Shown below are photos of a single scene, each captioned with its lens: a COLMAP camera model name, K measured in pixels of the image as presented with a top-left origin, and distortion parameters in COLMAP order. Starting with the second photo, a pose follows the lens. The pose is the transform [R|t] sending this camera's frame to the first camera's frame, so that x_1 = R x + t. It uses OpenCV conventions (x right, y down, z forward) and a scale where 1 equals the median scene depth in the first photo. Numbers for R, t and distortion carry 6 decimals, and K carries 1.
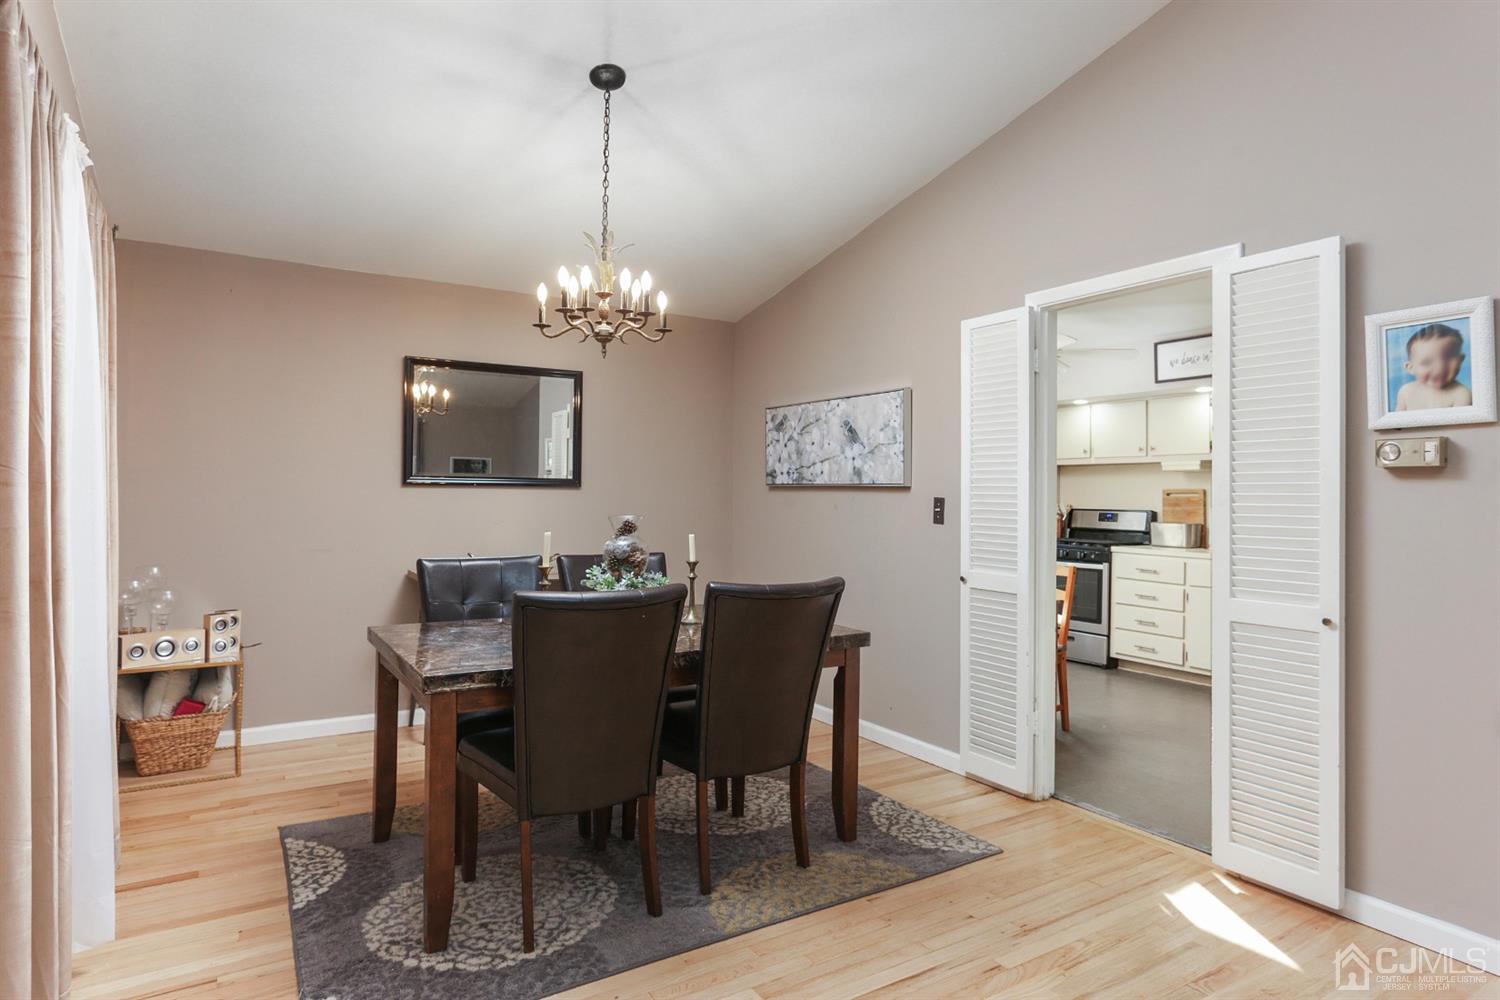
lens RADIAL K [[849.9, 0, 751.4], [0, 849.9, 497.1], [0, 0, 1]] dist [0.003602, 0.000496]
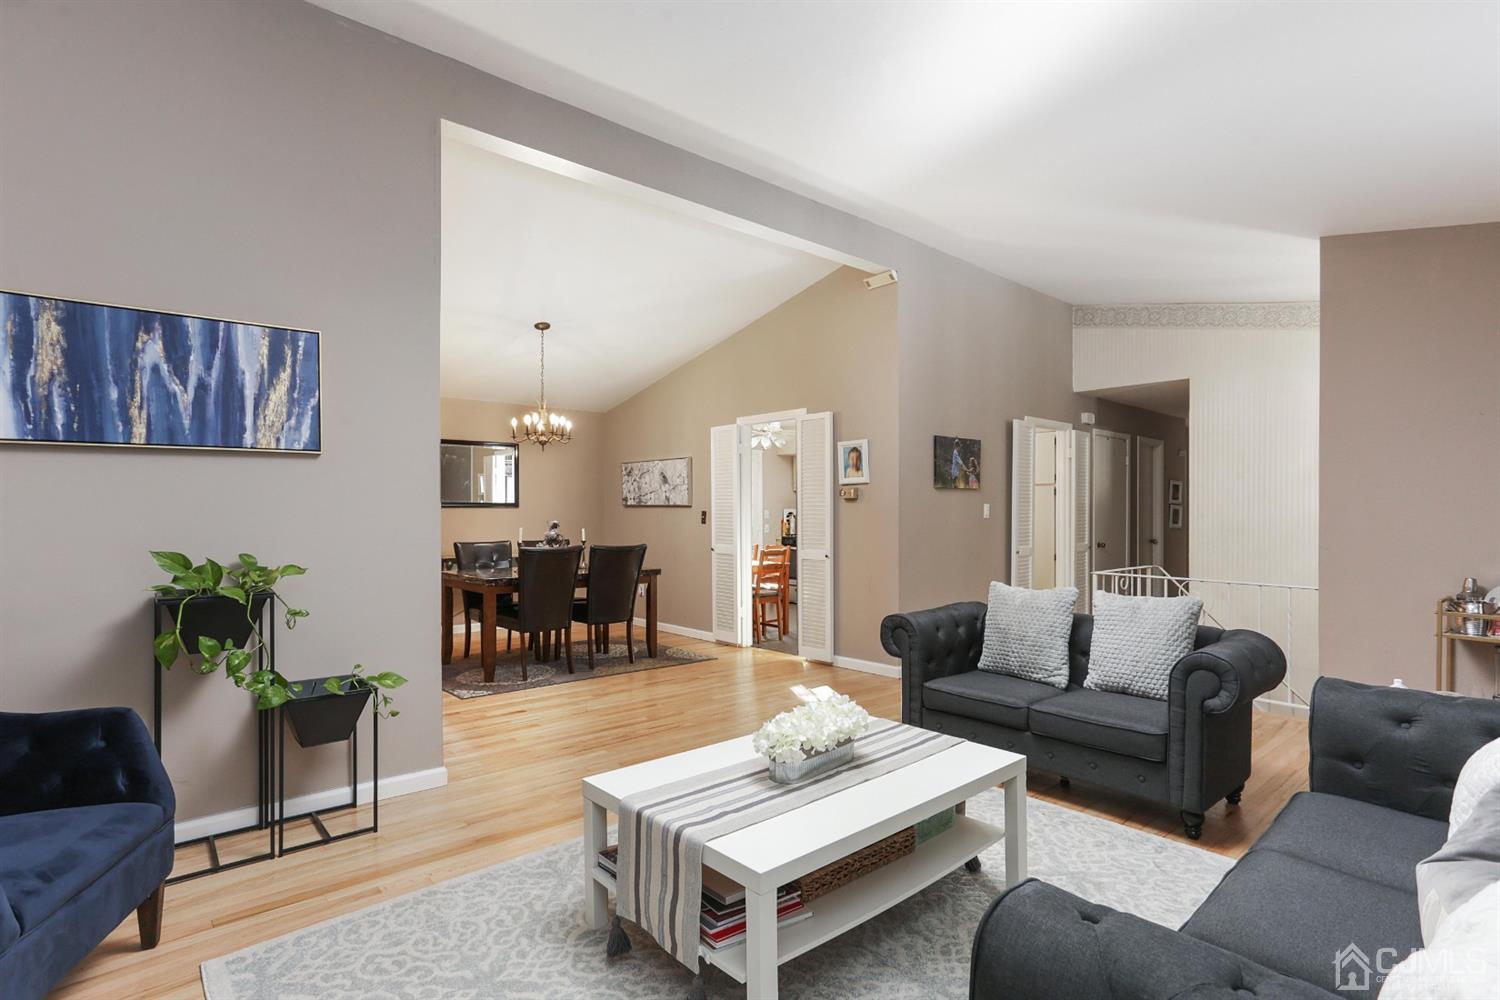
lens RADIAL K [[746.2, 0, 742.8], [0, 746.2, 507.4], [0, 0, 1]] dist [-0.005692, -0.000034]
pose [[0.988145, -0.012085, 0.153044, 0.045028], [0.012895, 0.999908, -0.004300, 0.000399], [-0.152978, 0.006223, 0.988210, -0.991283]]
